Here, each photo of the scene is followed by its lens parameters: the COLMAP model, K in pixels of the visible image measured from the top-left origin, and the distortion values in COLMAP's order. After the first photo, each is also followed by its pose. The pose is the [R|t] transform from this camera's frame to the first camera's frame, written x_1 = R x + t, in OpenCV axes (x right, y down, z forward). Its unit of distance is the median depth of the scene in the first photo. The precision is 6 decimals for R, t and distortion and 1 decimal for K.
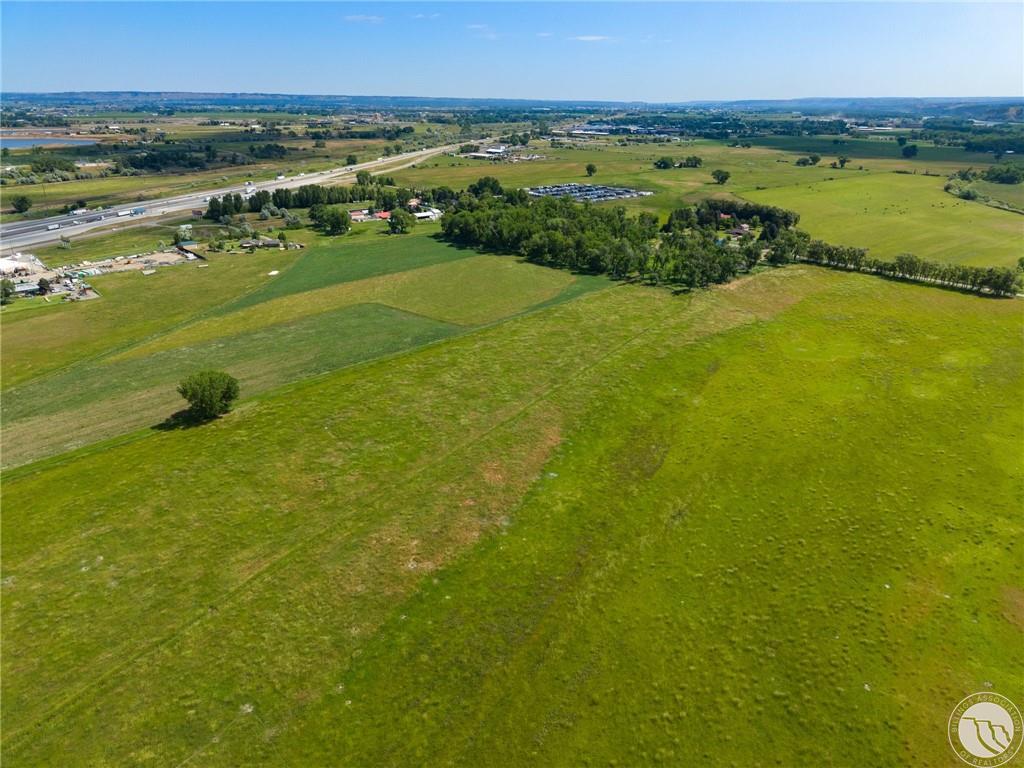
lens RADIAL K [[688.5, 0, 512.0], [0, 688.5, 384.0], [0, 0, 1]] dist [0.005260, 0.000101]
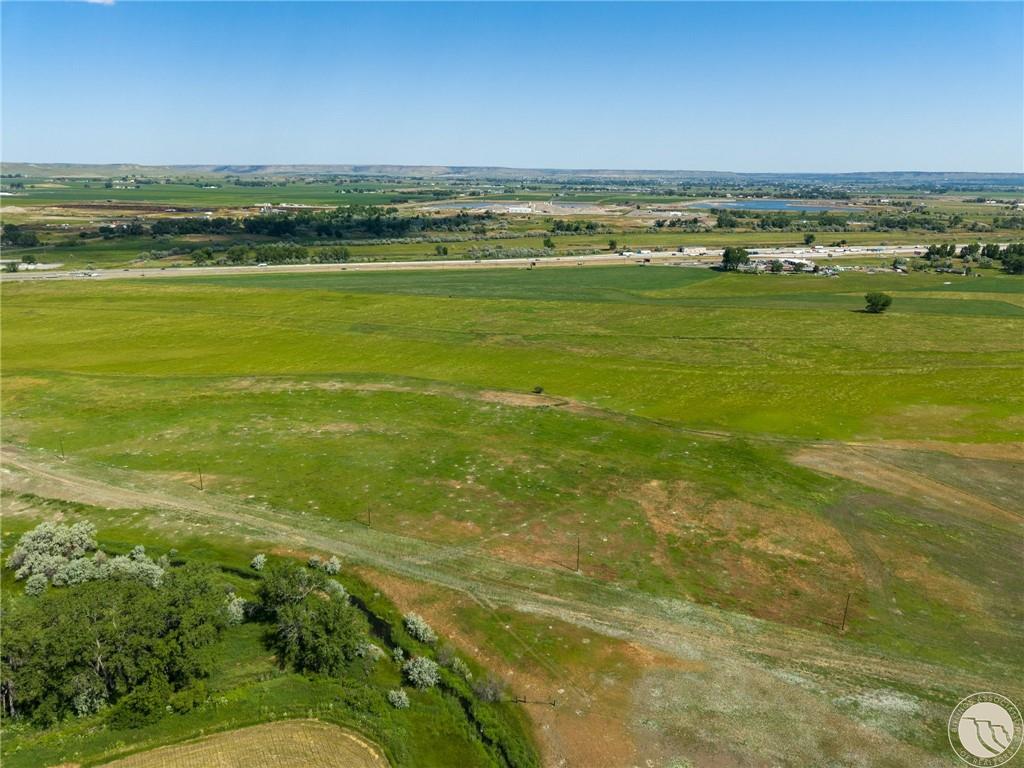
lens RADIAL K [[680.9, 0, 512.2], [0, 680.9, 394.8], [0, 0, 1]] dist [0.021972, -0.020671]
pose [[0.556253, 0.258119, -0.789909, 0.175721], [-0.324832, 0.942448, 0.079218, 0.121278], [0.764896, 0.212522, 0.608085, -0.287307]]
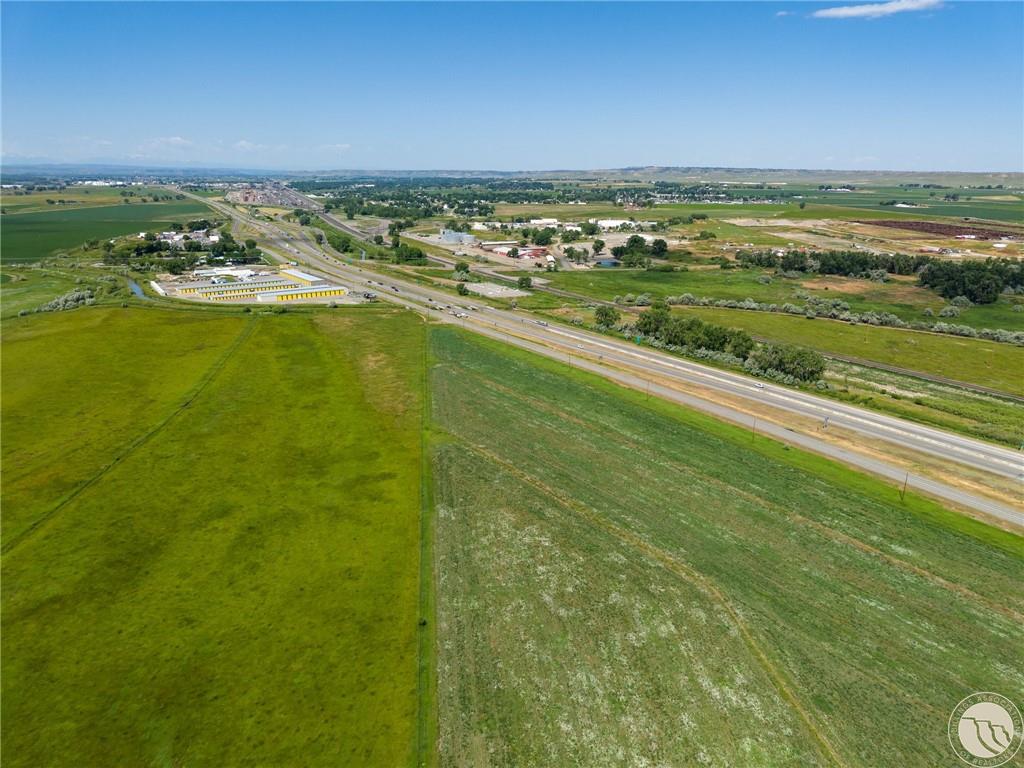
lens RADIAL K [[680.9, 0, 512.2], [0, 680.9, 394.8], [0, 0, 1]] dist [0.021972, -0.020671]
pose [[-0.641543, 0.226978, -0.732737, -0.247017], [-0.303727, 0.801989, 0.514357, -0.028413], [0.704395, 0.552534, -0.445571, 0.068051]]
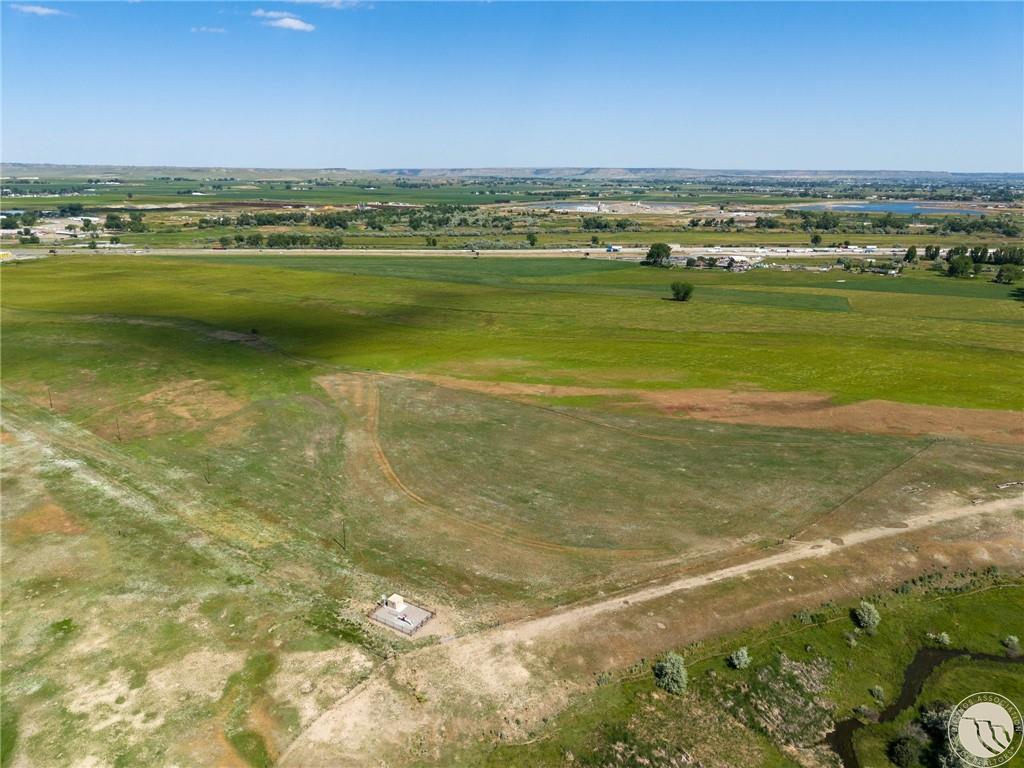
lens RADIAL K [[680.9, 0, 512.2], [0, 680.9, 394.8], [0, 0, 1]] dist [0.021972, -0.020671]
pose [[0.314194, 0.290096, -0.903950, 0.398541], [-0.366289, 0.915487, 0.166484, 0.040669], [0.875851, 0.278798, 0.393899, -0.091388]]
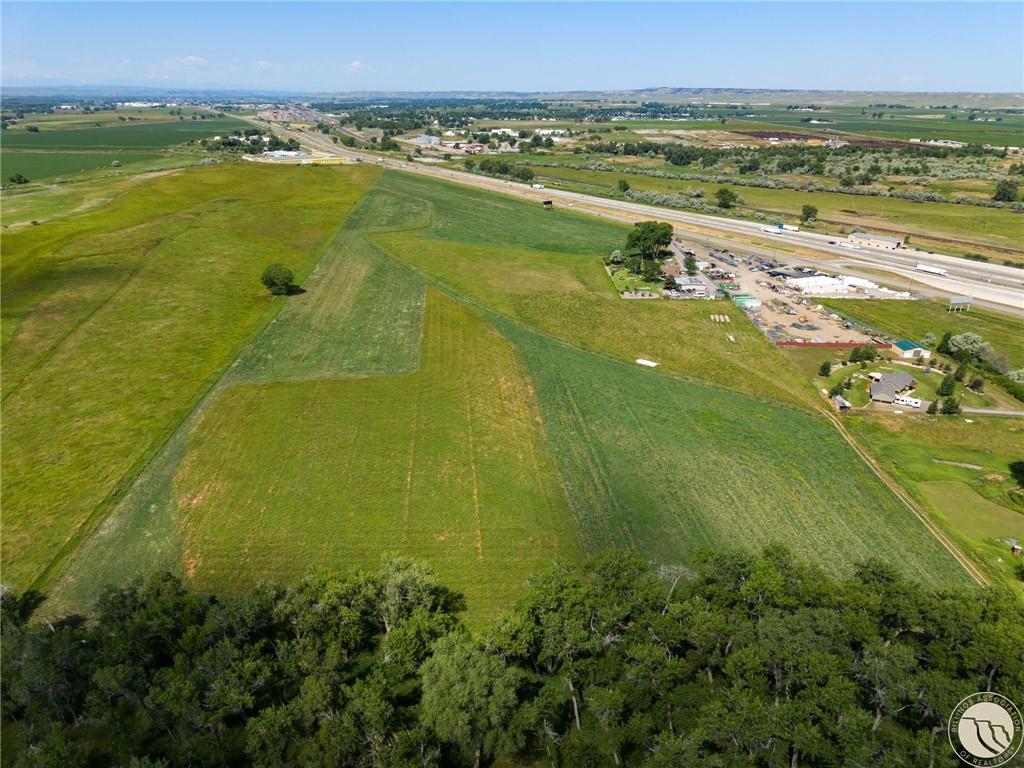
lens RADIAL K [[685.1, 0, 513.4], [0, 685.1, 385.2], [0, 0, 1]] dist [0.009835, -0.005843]
pose [[-0.665749, 0.282414, -0.690667, 0.087606], [-0.294729, 0.750819, 0.591105, -0.215759], [0.685502, 0.597087, -0.416621, 0.522249]]
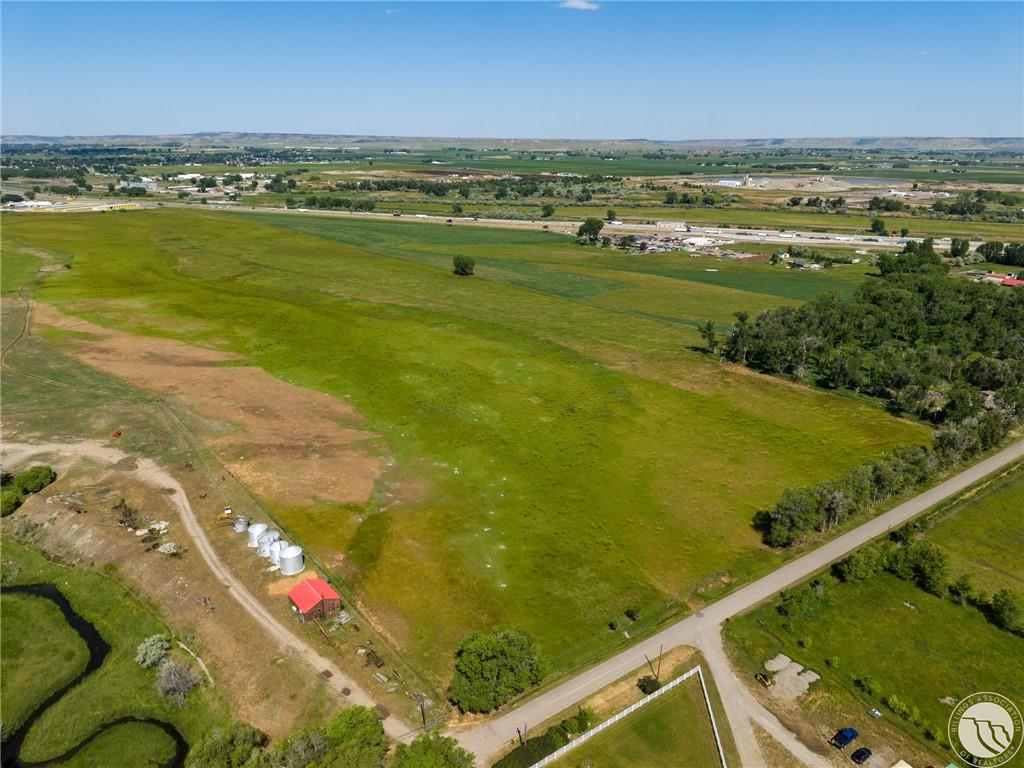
lens RADIAL K [[685.1, 0, 513.4], [0, 685.1, 385.2], [0, 0, 1]] dist [0.009835, -0.005843]
pose [[-0.123470, 0.326307, -0.937165, 0.459896], [-0.385202, 0.854579, 0.348302, -0.125794], [0.914535, 0.404003, 0.020179, 0.306751]]
